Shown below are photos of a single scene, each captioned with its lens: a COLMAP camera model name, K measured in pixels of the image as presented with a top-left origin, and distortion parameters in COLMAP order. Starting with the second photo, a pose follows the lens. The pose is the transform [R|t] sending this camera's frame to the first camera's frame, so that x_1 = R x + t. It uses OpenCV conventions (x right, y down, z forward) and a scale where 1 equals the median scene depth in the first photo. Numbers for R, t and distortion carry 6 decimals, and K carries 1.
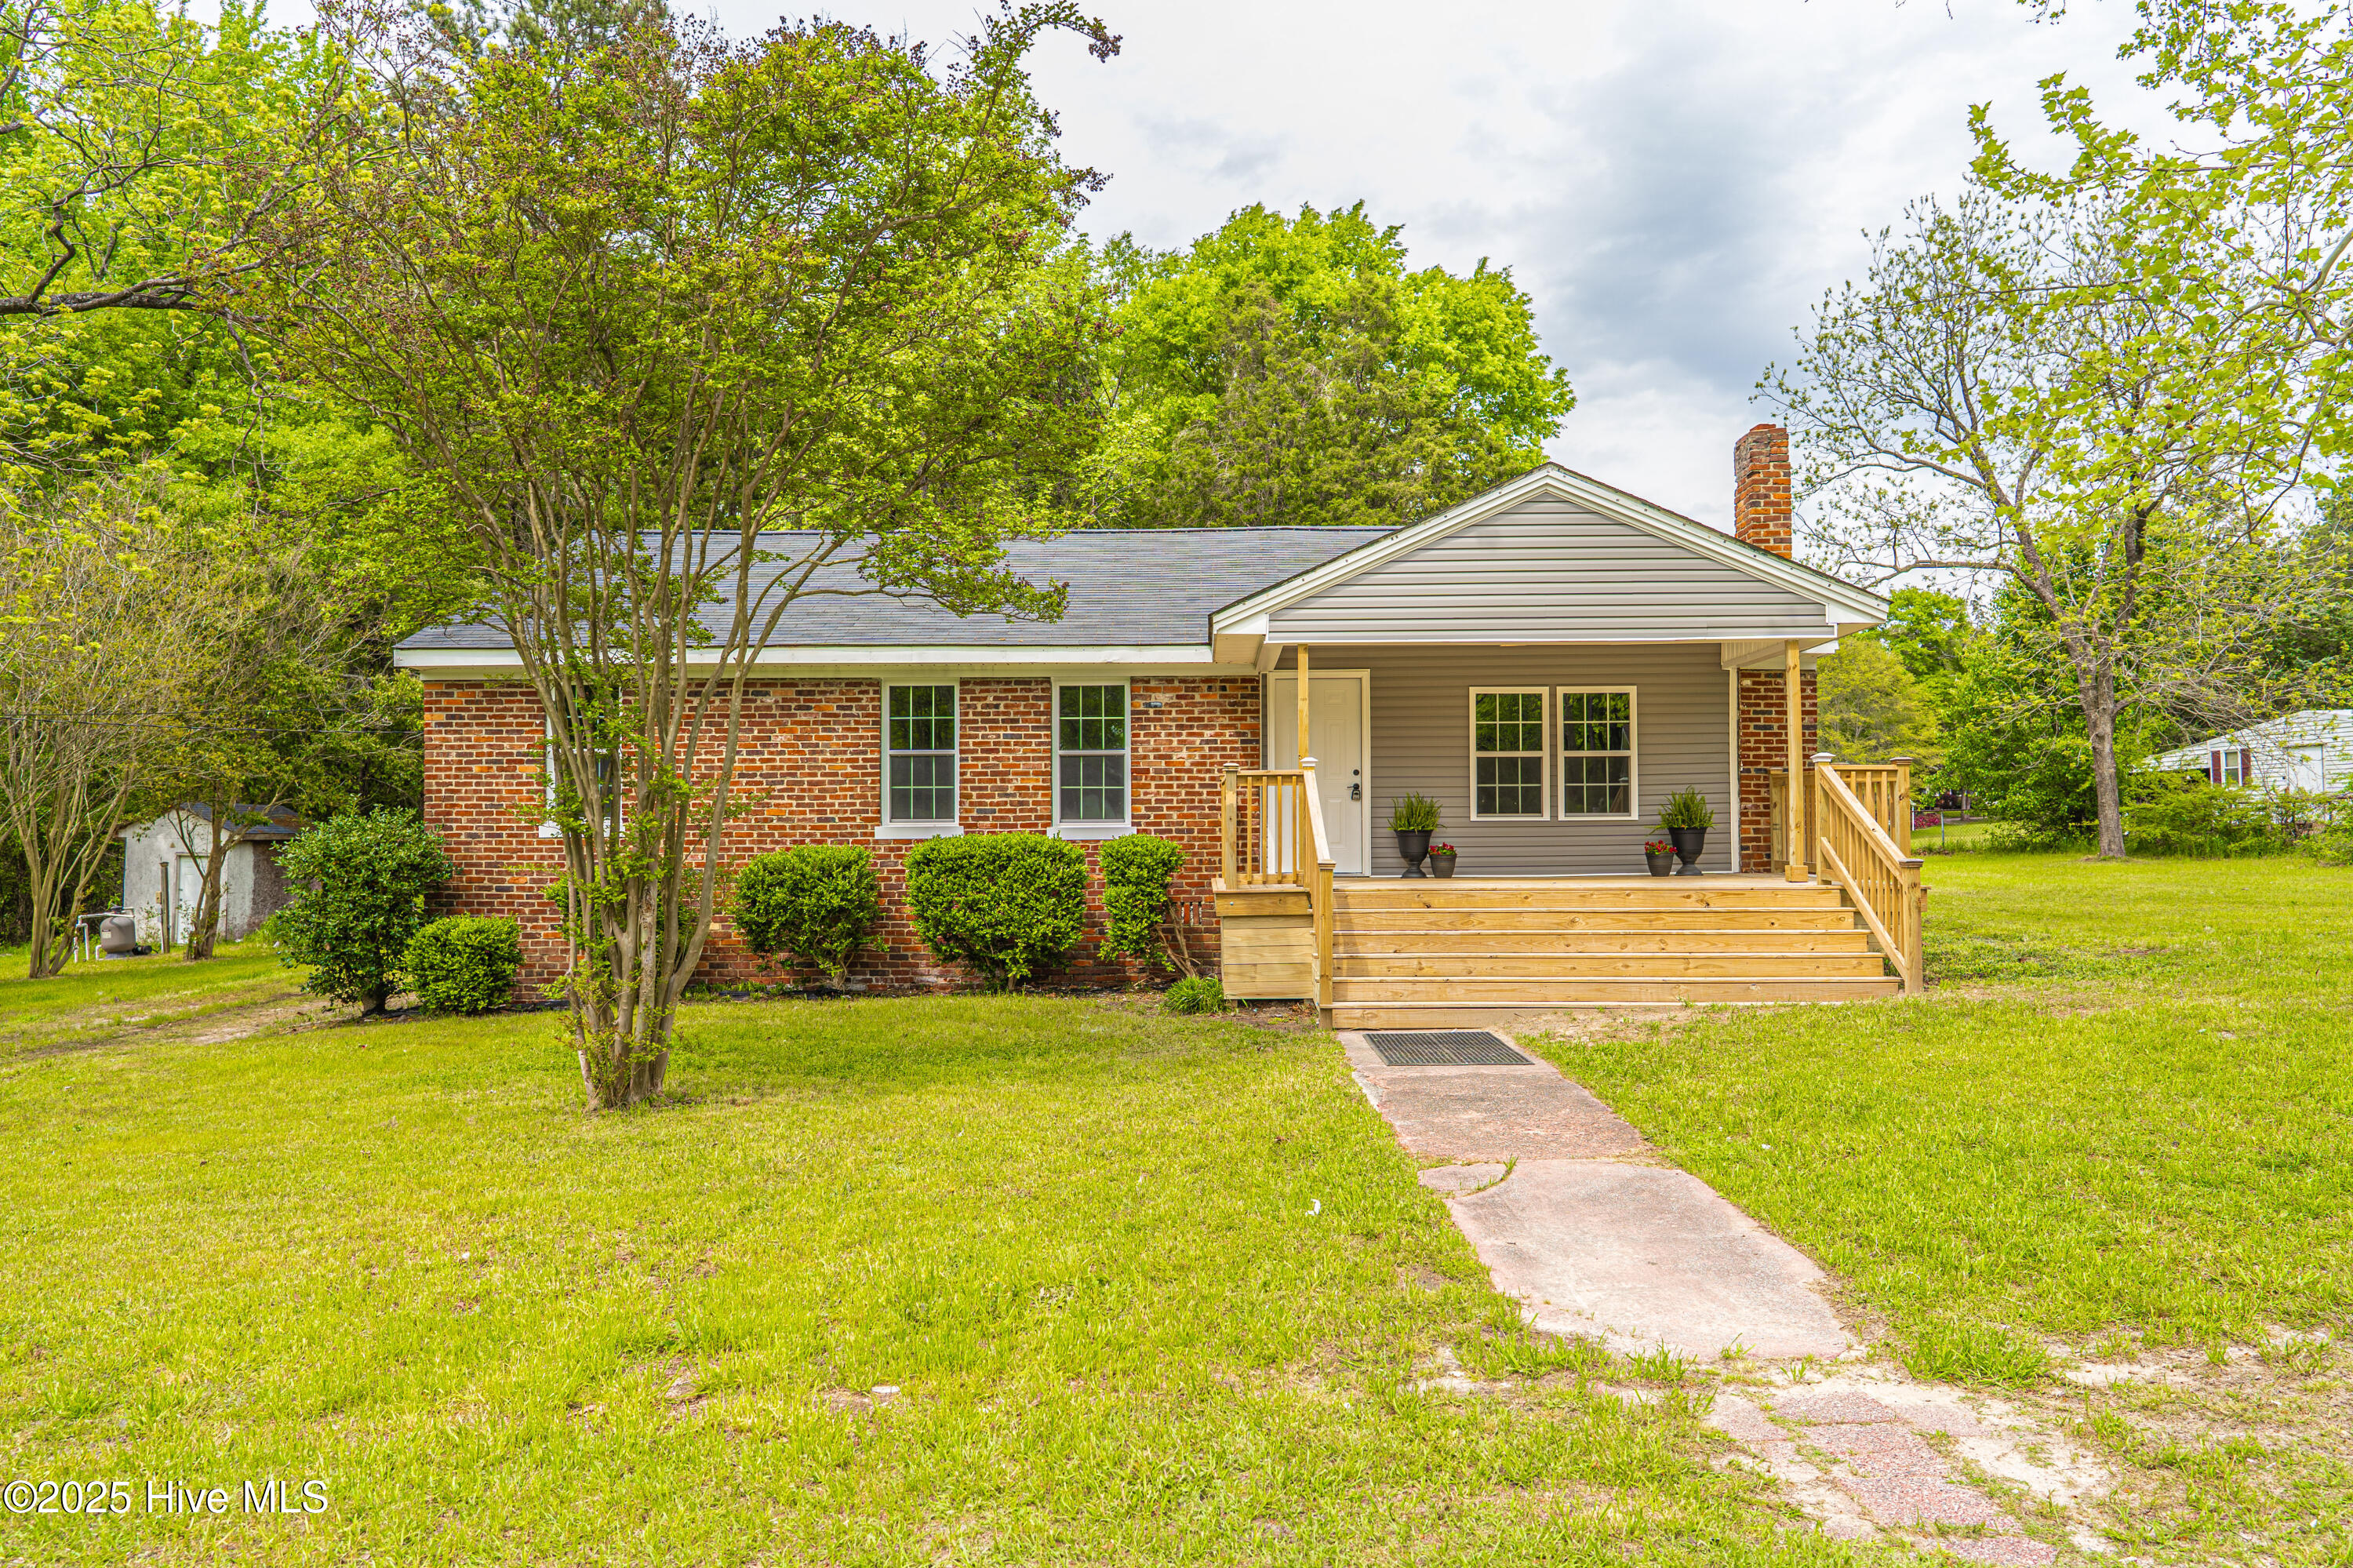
lens RADIAL K [[1531.5, 0, 1179.4], [0, 1531.5, 793.5], [0, 0, 1]] dist [-0.004026, 0.000039]
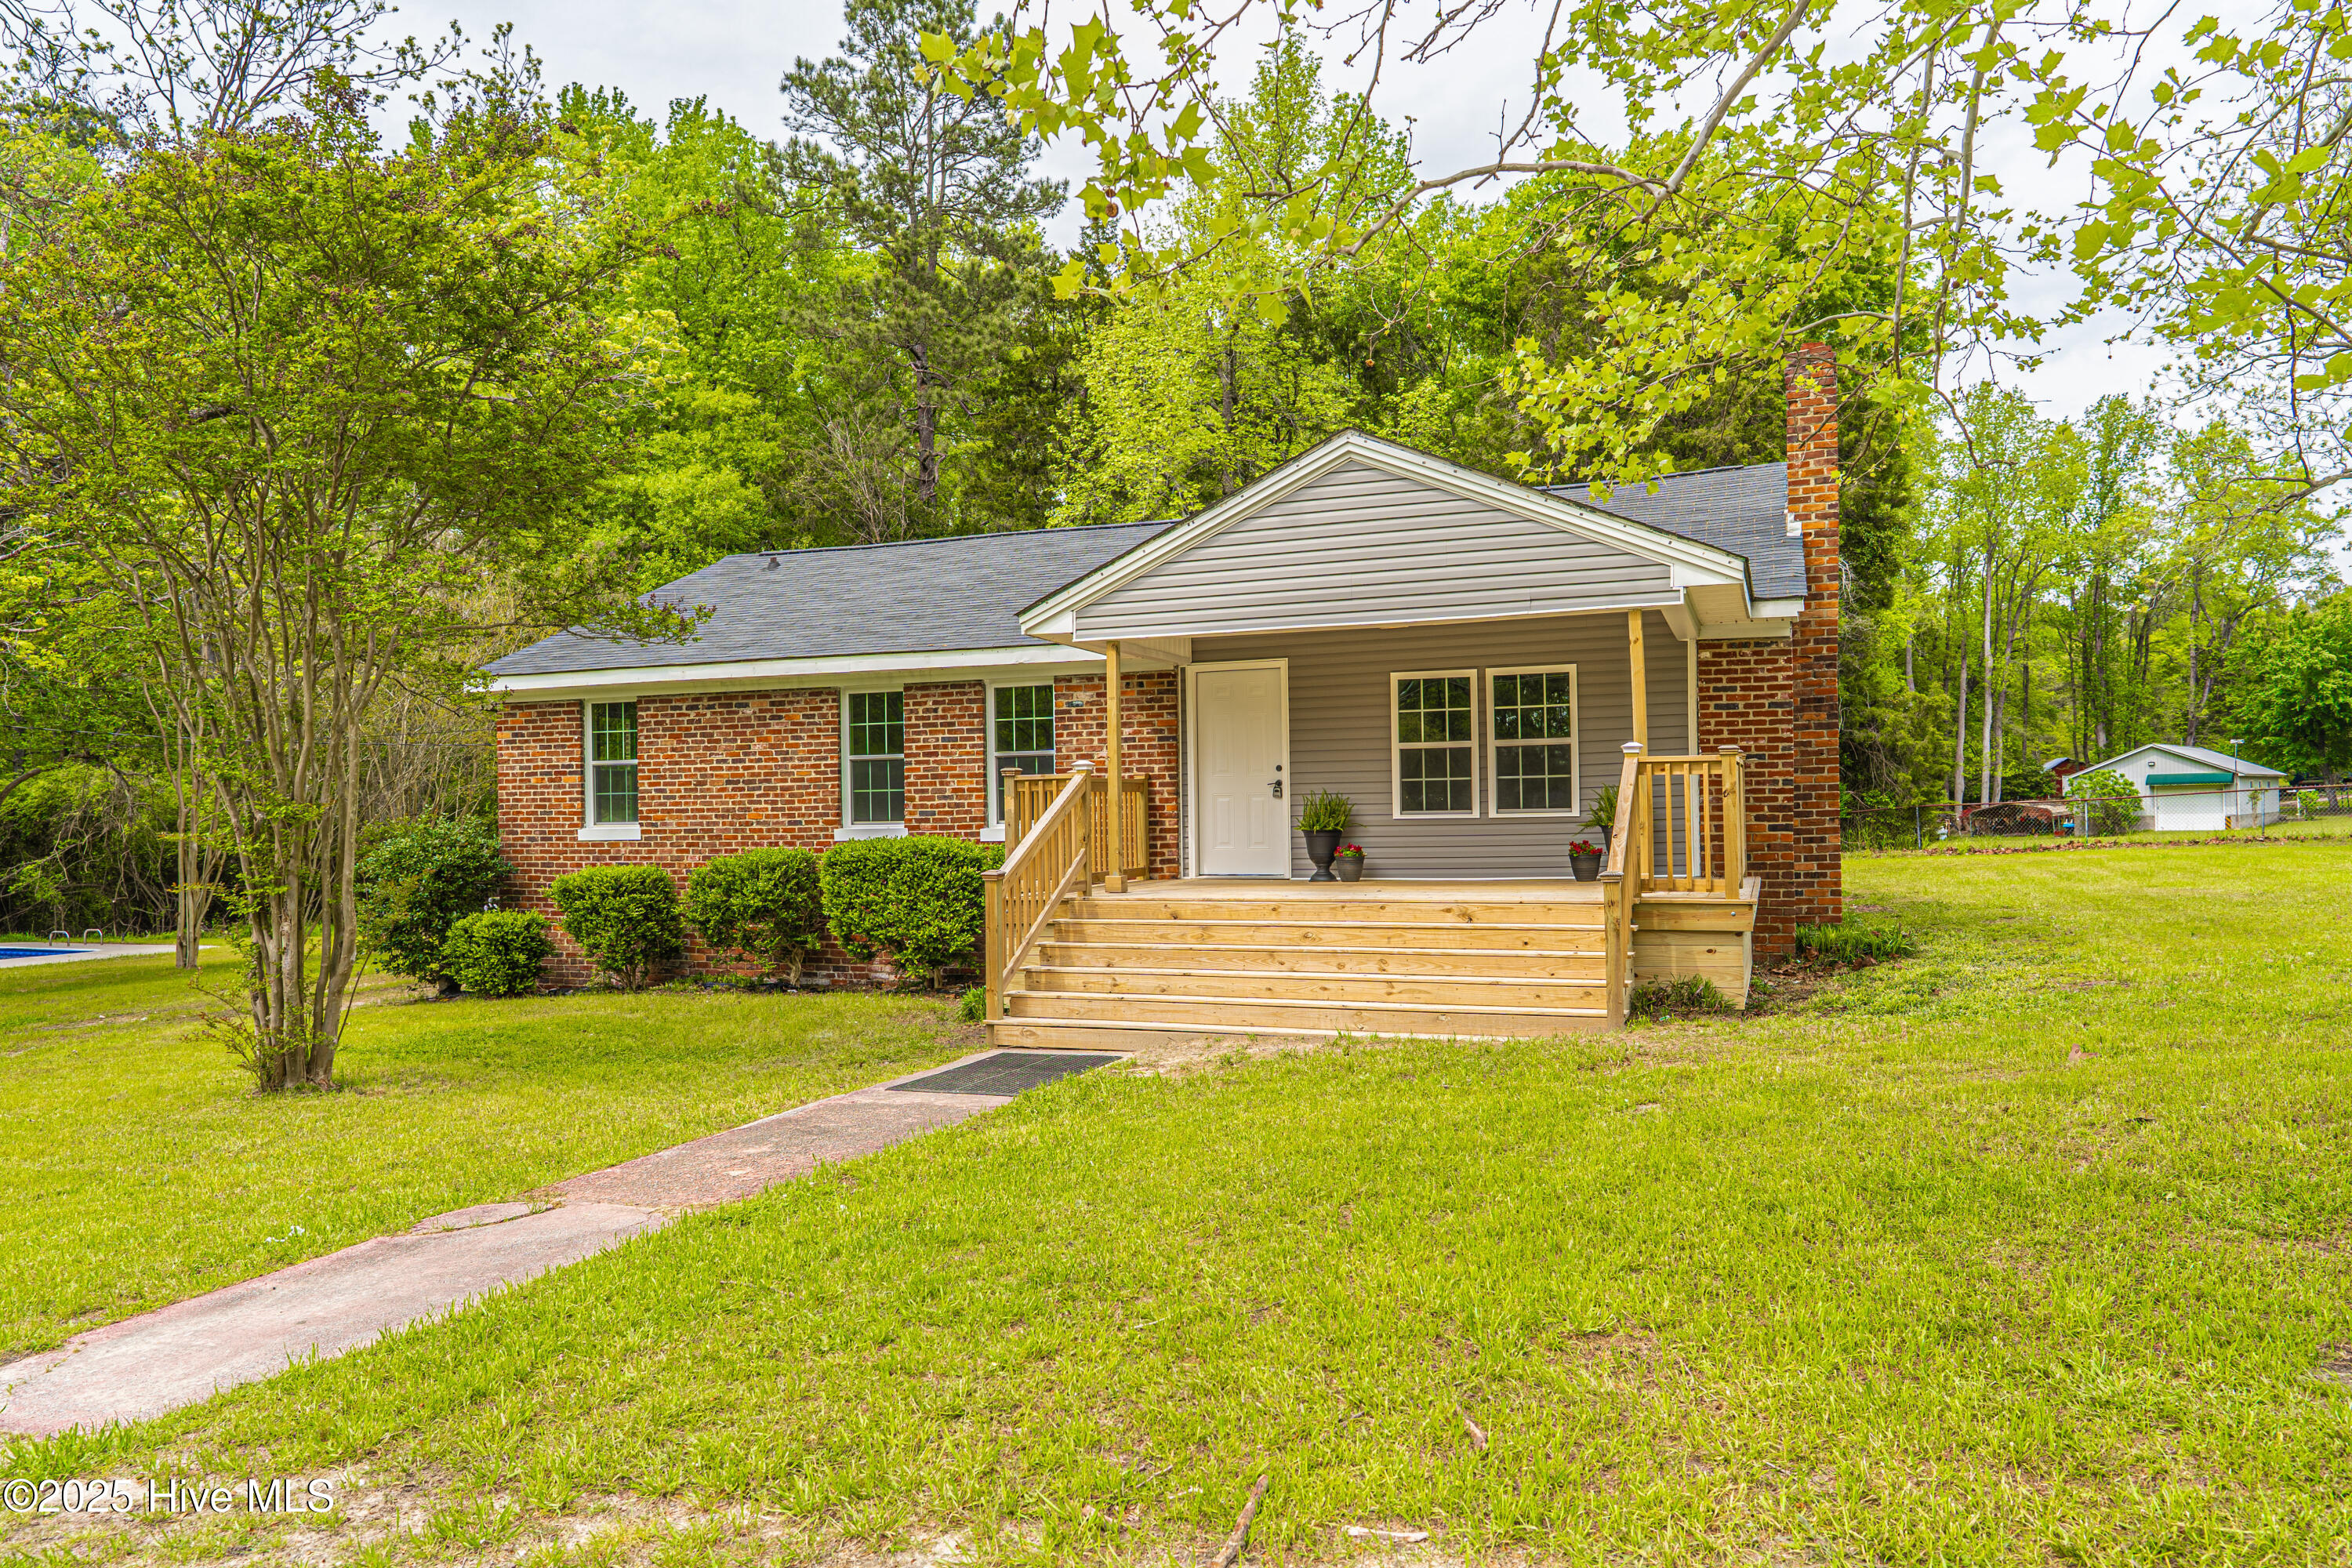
lens RADIAL K [[1539.5, 0, 1163.0], [0, 1539.5, 801.2], [0, 0, 1]] dist [0.000887, 0.001238]
pose [[0.941319, -0.012735, -0.337278, 0.370635], [0.019070, 0.999698, 0.015474, -0.009554], [0.336979, -0.020998, 0.941278, 0.086408]]
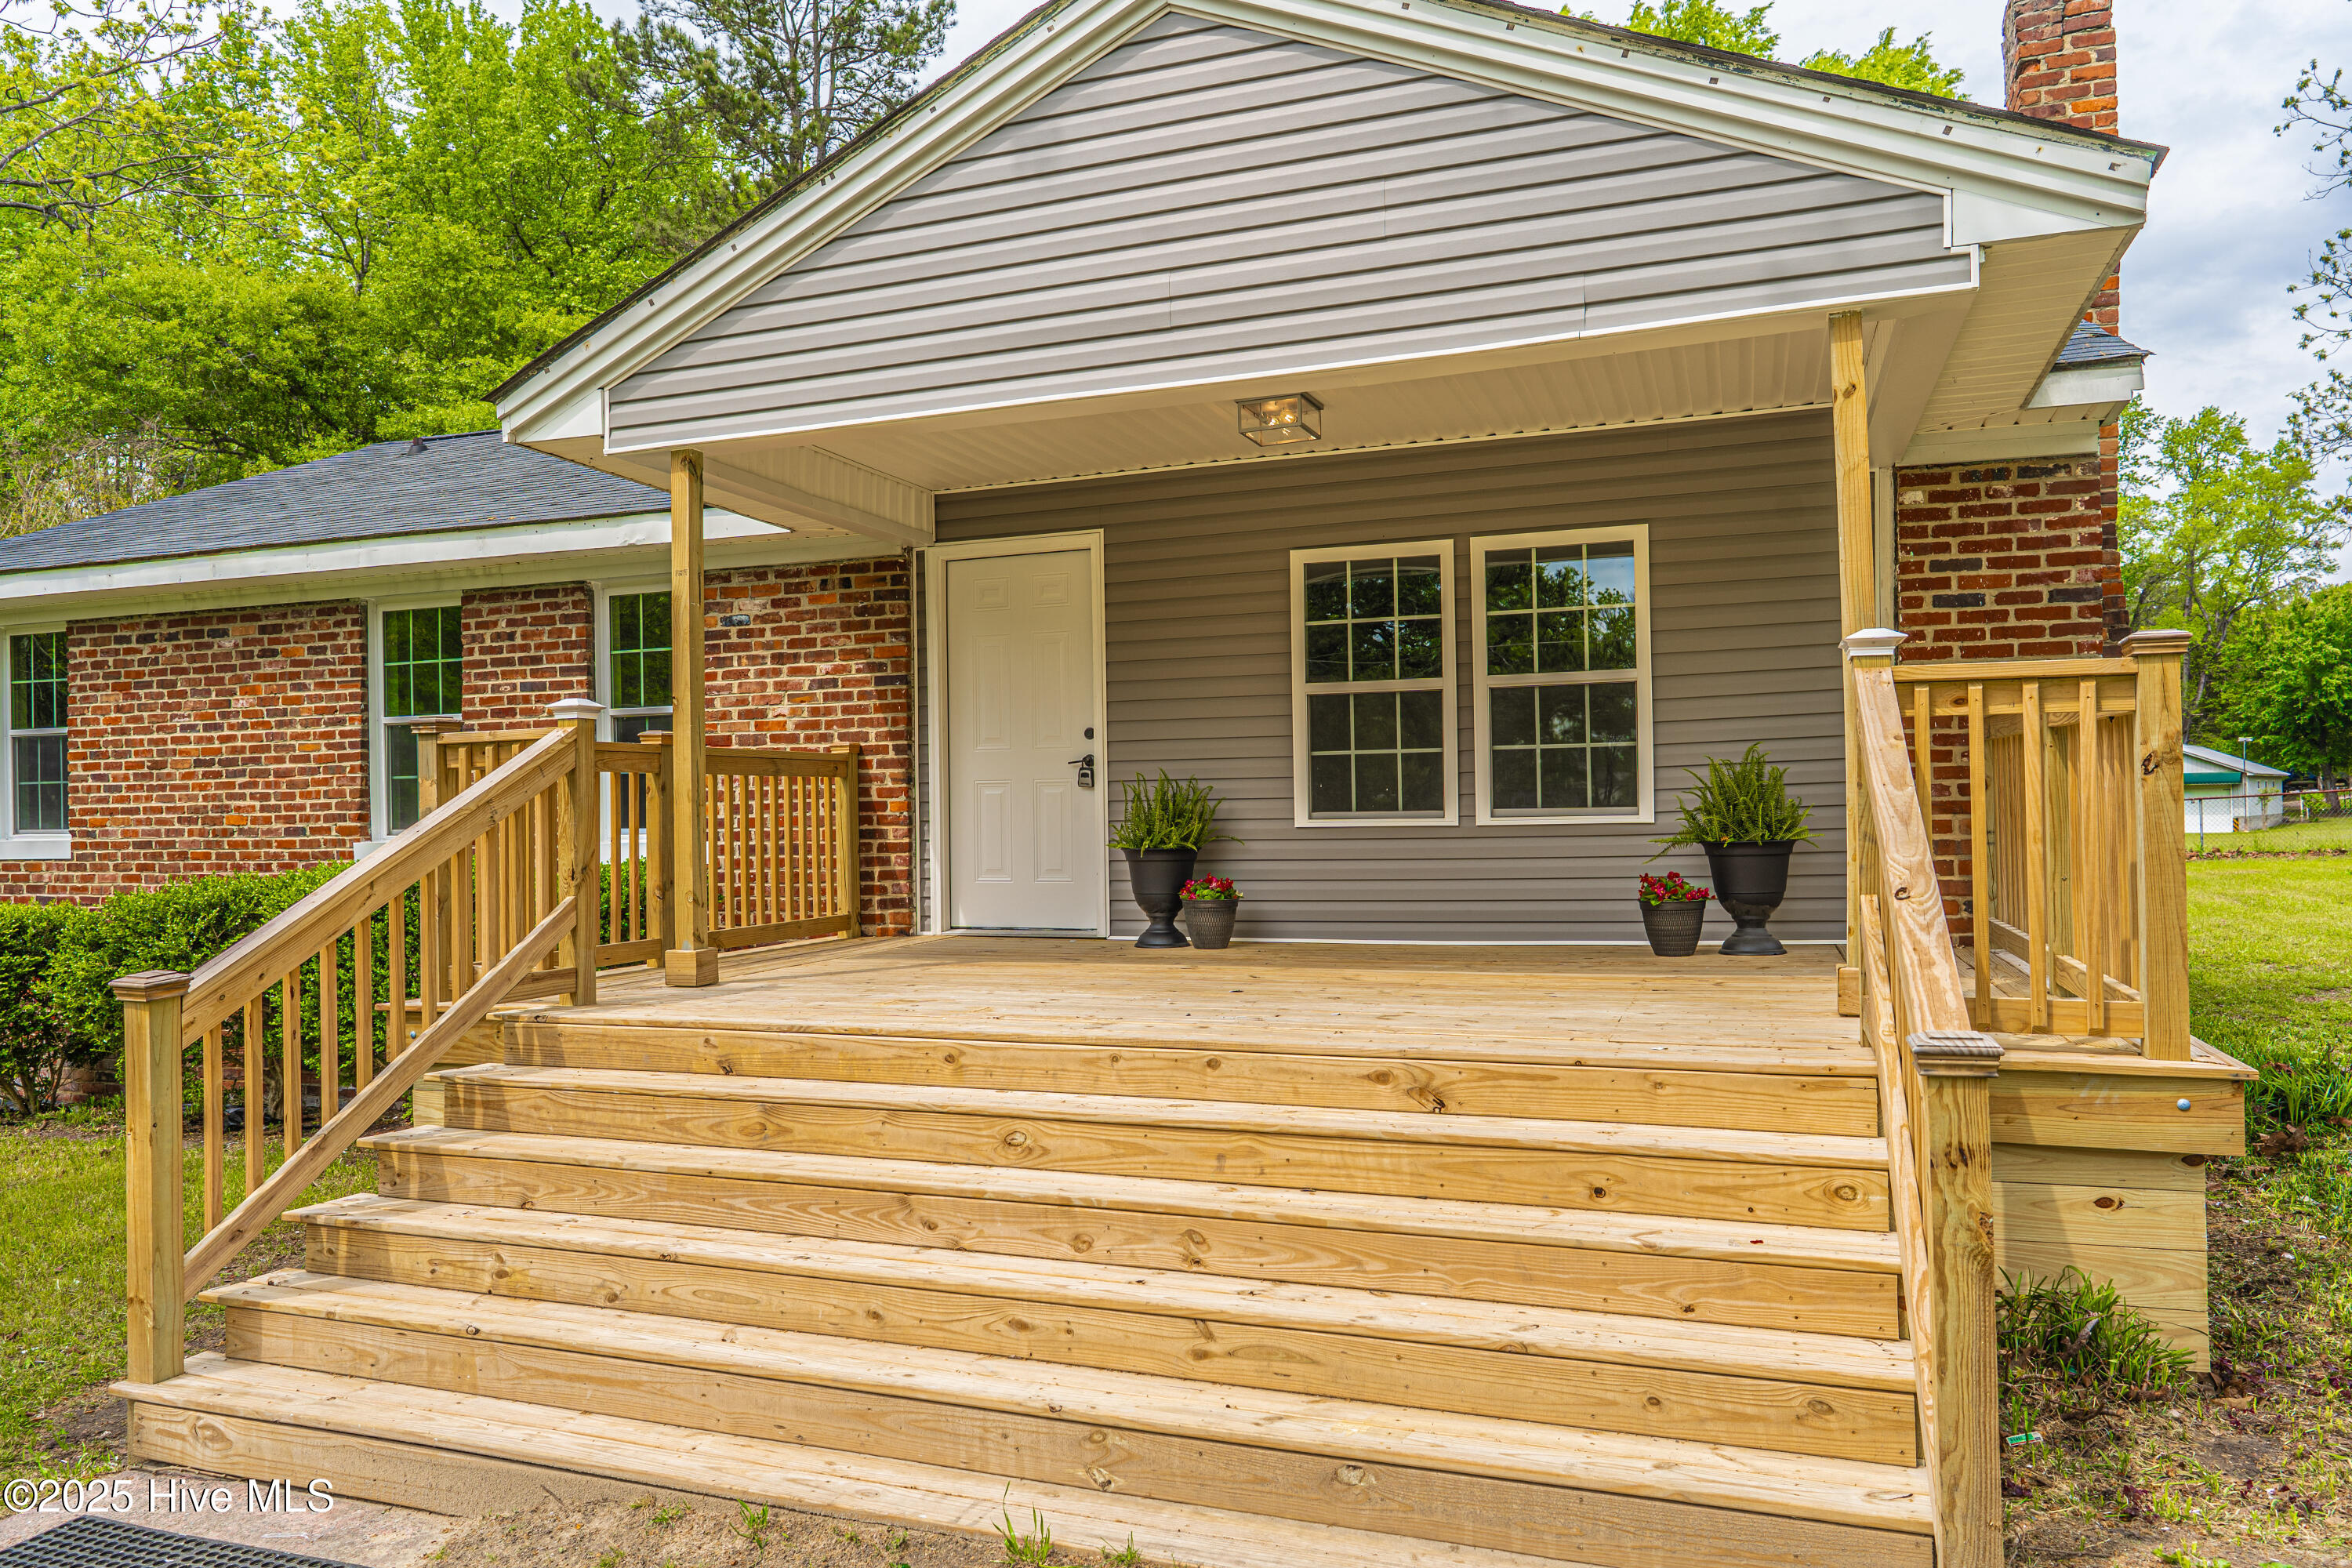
lens RADIAL K [[1566.4, 0, 1154.8], [0, 1566.4, 800.1], [0, 0, 1]] dist [-0.001265, -0.001621]
pose [[0.946732, -0.012423, -0.321783, 0.307041], [0.018129, 0.999727, 0.014744, 0.001220], [0.321512, -0.019792, 0.946699, 0.516212]]
